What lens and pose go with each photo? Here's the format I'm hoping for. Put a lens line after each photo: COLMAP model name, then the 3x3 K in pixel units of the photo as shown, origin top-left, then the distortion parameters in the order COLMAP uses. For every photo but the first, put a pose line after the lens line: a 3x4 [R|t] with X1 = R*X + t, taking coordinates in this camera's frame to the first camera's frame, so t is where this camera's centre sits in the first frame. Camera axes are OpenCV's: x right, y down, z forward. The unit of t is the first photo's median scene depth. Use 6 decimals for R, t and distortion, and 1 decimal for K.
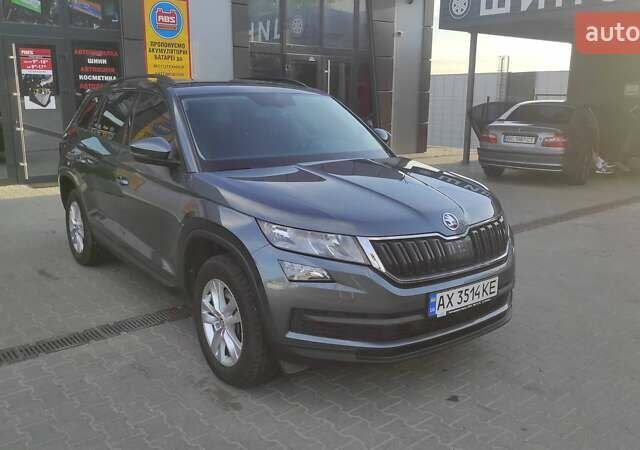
lens RADIAL K [[593.8, 0, 318.0], [0, 593.8, 227.2], [0, 0, 1]] dist [0.045956, 0.000000]
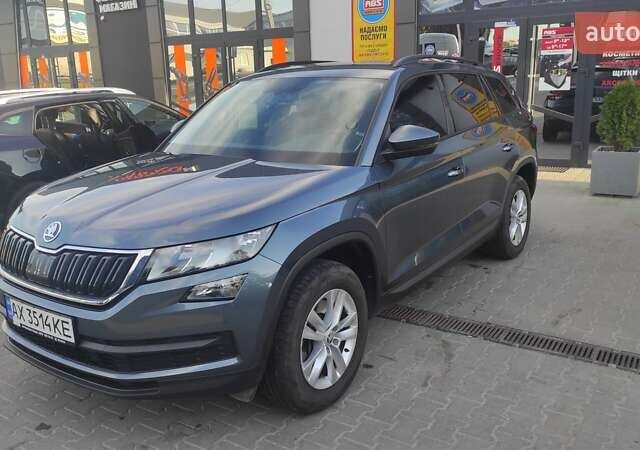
lens RADIAL K [[593.8, 0, 317.5], [0, 593.8, 222.7], [0, 0, 1]] dist [0.045956, 0.000000]
pose [[0.300535, 0.217960, -0.928532, 1.121743], [-0.188370, 0.967926, 0.166238, -0.236780], [0.934984, 0.124948, 0.331953, 1.043957]]
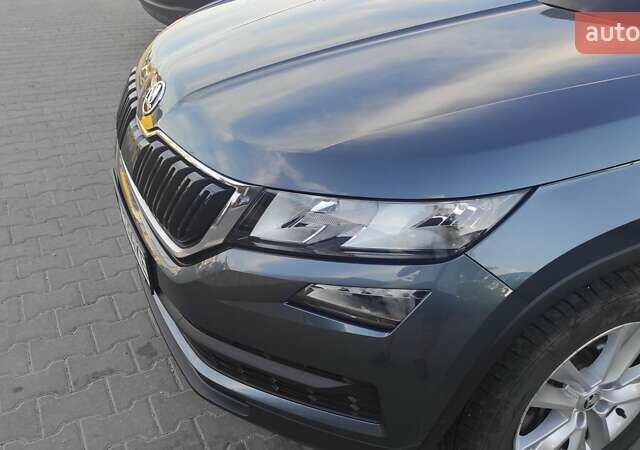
lens RADIAL K [[593.8, 0, 320.1], [0, 593.8, 220.0], [0, 0, 1]] dist [0.045956, 0.000000]
pose [[-0.194691, 0.514307, -0.835215, 0.670111], [-0.226985, 0.804772, 0.548471, -0.240071], [0.954240, 0.296364, -0.039942, 1.164736]]
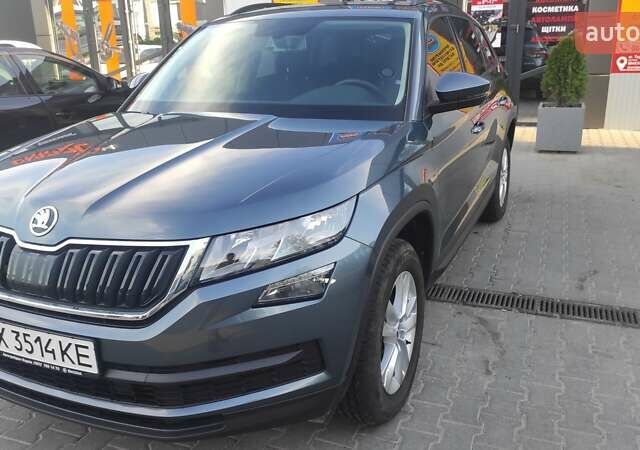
lens RADIAL K [[593.8, 0, 318.0], [0, 593.8, 224.6], [0, 0, 1]] dist [0.045956, 0.000000]
pose [[0.480148, 0.249278, -0.841022, 0.863222], [-0.173174, 0.966839, 0.187703, -0.169821], [0.859924, 0.055518, 0.507394, 0.906876]]
